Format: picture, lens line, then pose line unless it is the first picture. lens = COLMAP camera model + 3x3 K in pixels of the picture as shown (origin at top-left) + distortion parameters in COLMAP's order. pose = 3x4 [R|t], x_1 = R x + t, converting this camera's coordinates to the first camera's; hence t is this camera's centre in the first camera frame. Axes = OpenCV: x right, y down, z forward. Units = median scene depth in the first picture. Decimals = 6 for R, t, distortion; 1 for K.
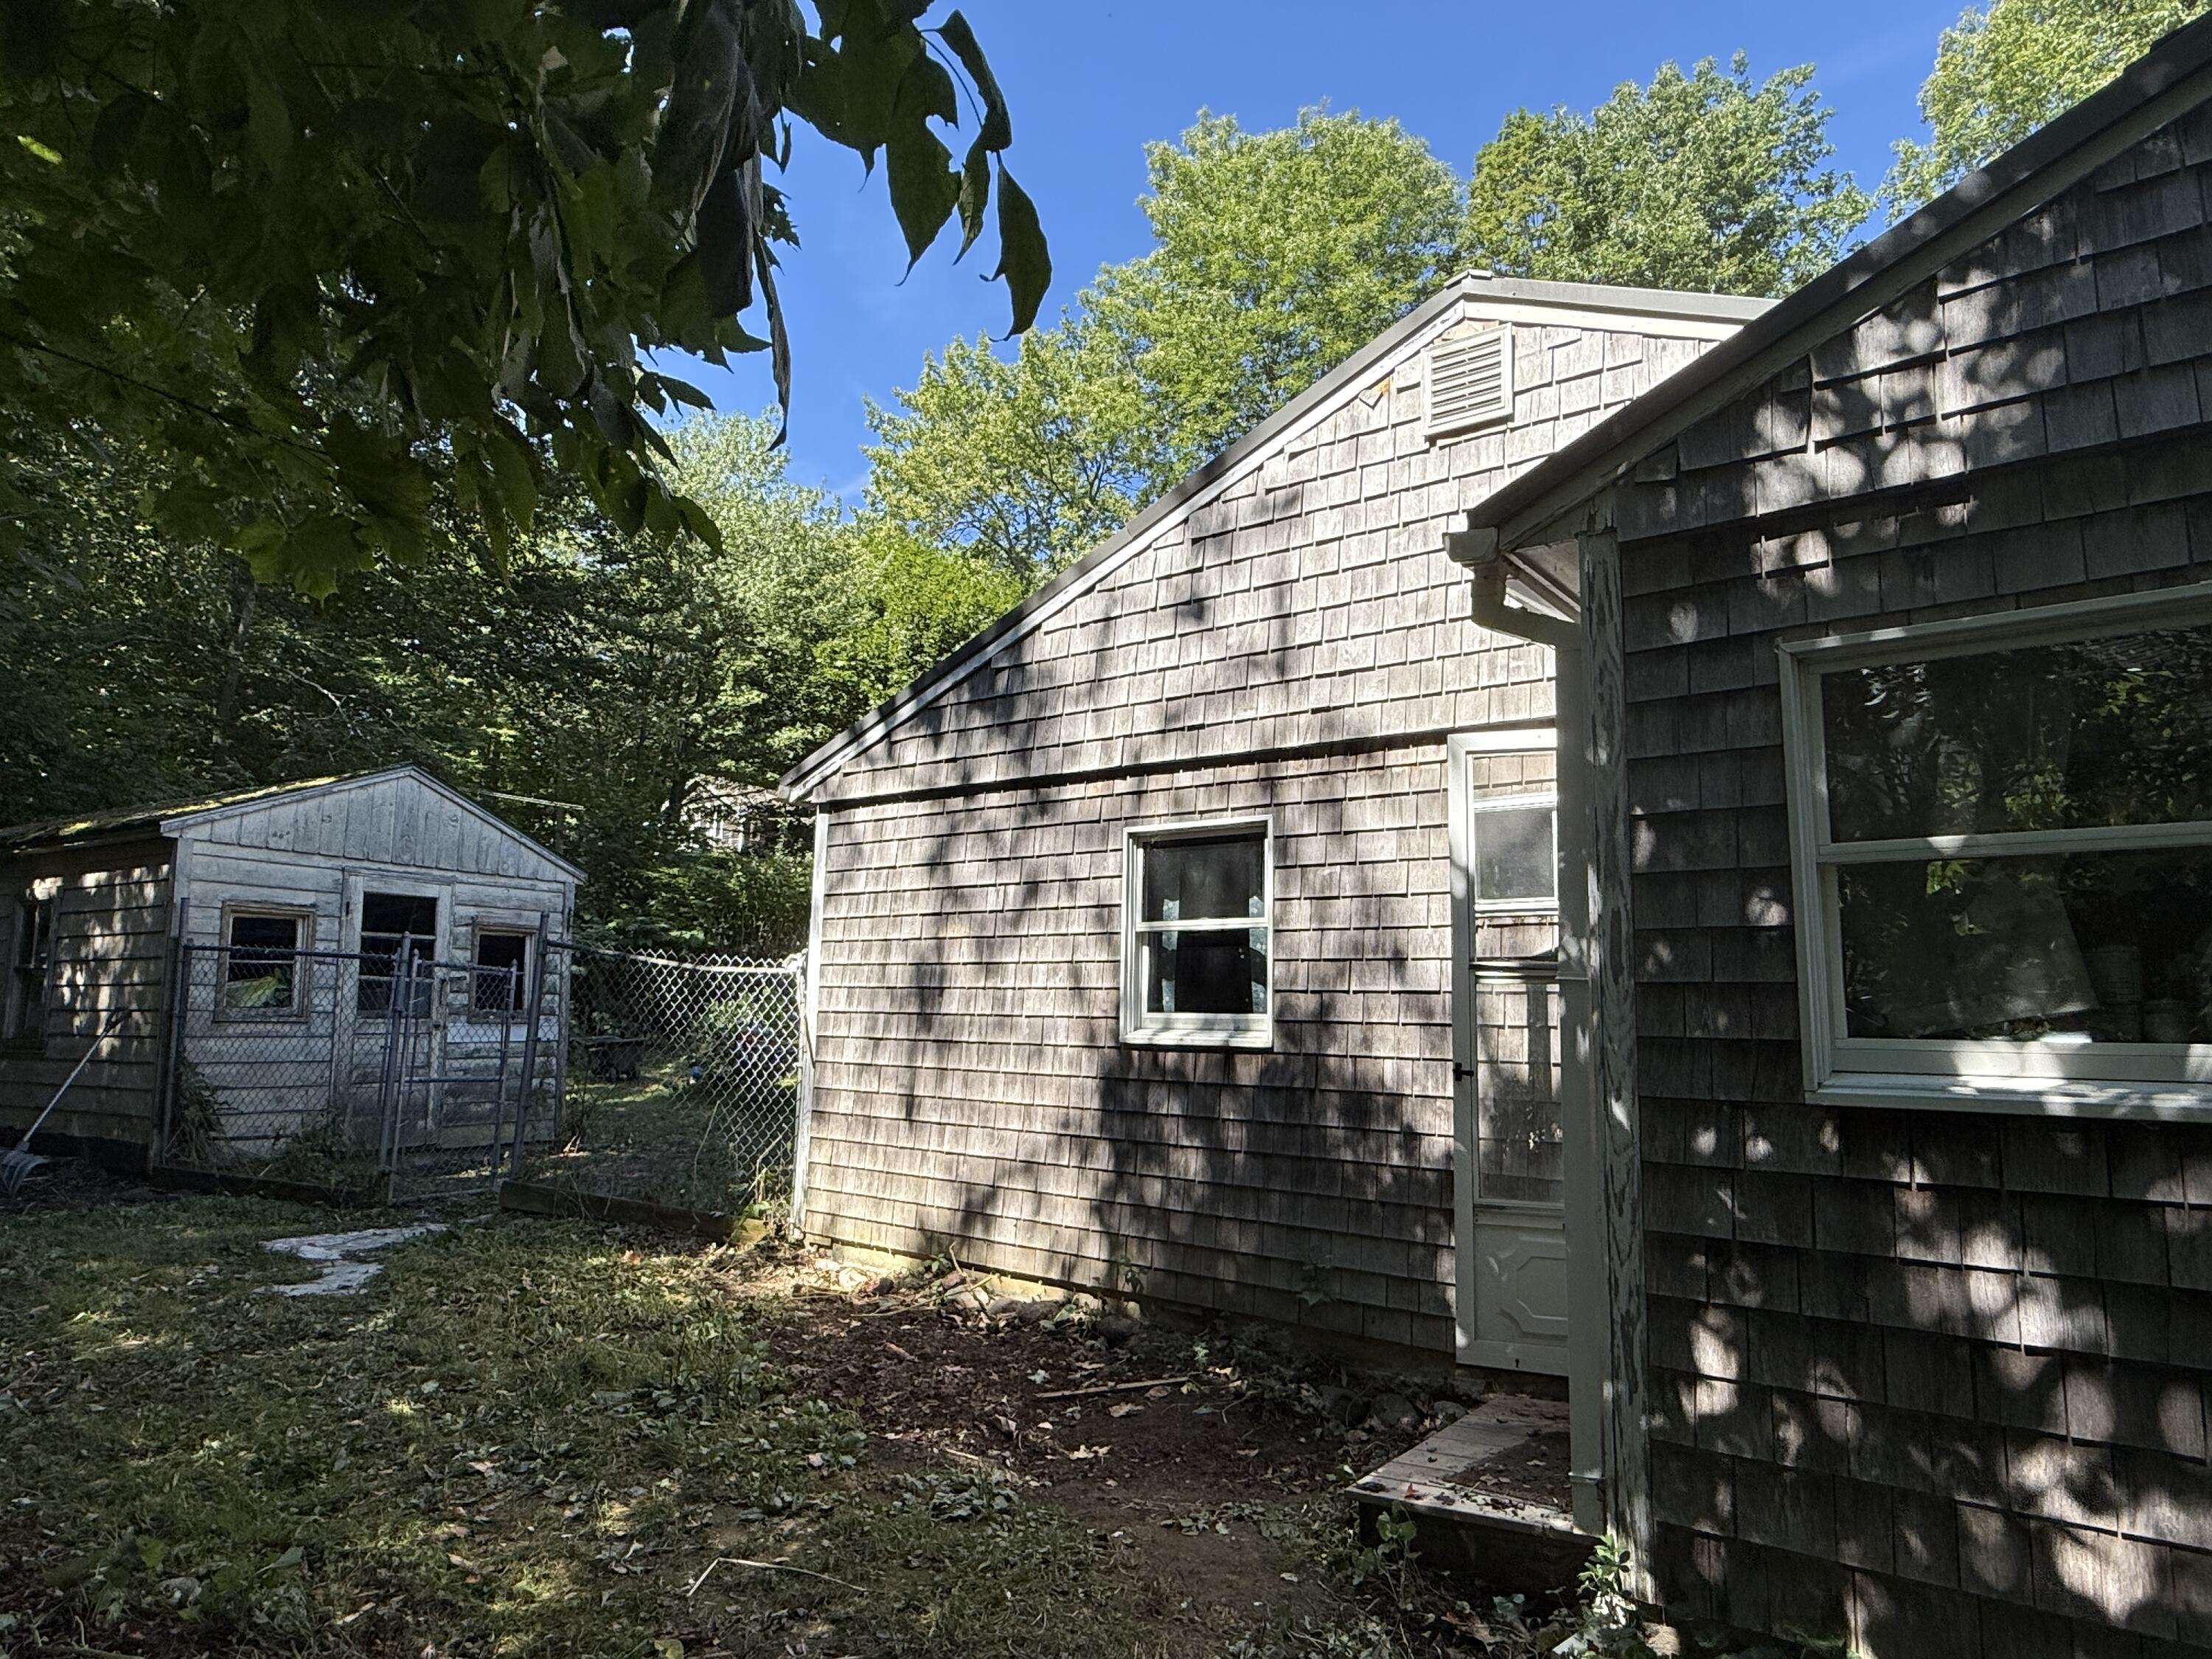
lens RADIAL K [[1309.8, 0, 1113.7], [0, 1309.8, 831.1], [0, 0, 1]] dist [-0.002846, 0.005555]
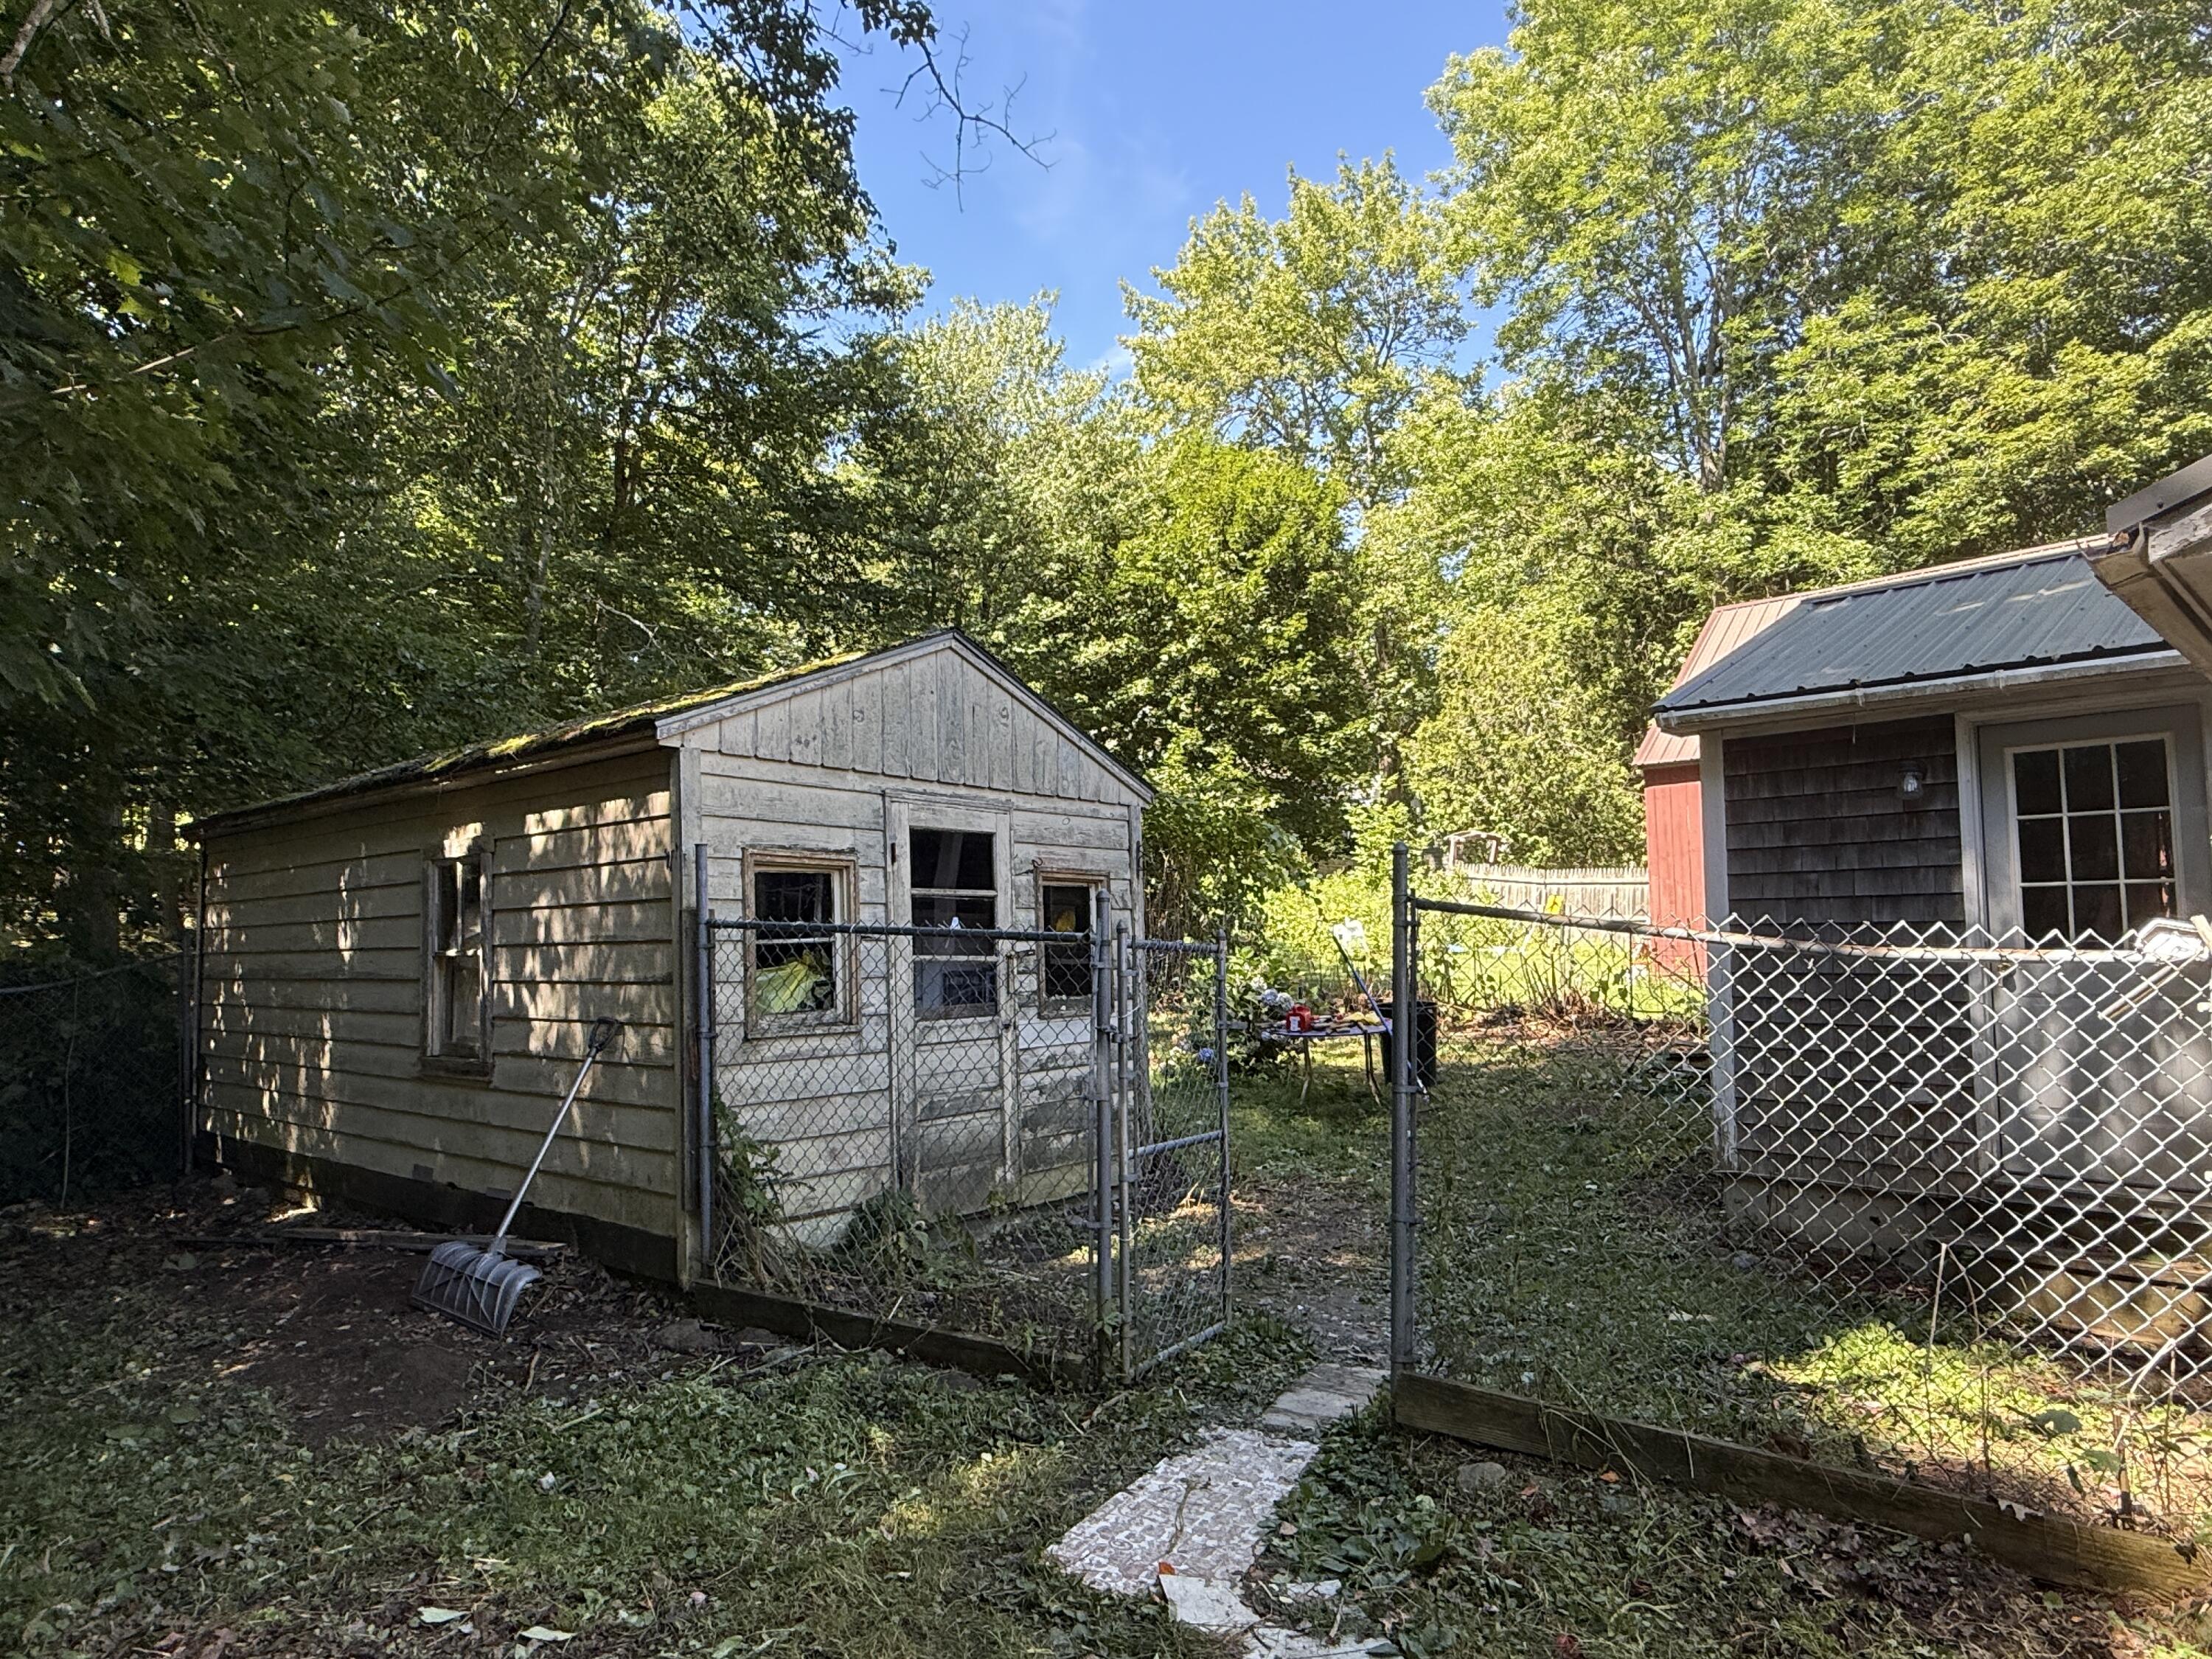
lens RADIAL K [[1309.8, 0, 1092.4], [0, 1309.8, 839.6], [0, 0, 1]] dist [-0.002846, 0.005555]
pose [[0.984773, -0.036244, -0.170026, -0.370145], [0.046753, 0.997209, 0.058218, 0.018924], [0.167442, -0.065280, 0.983718, 0.373345]]
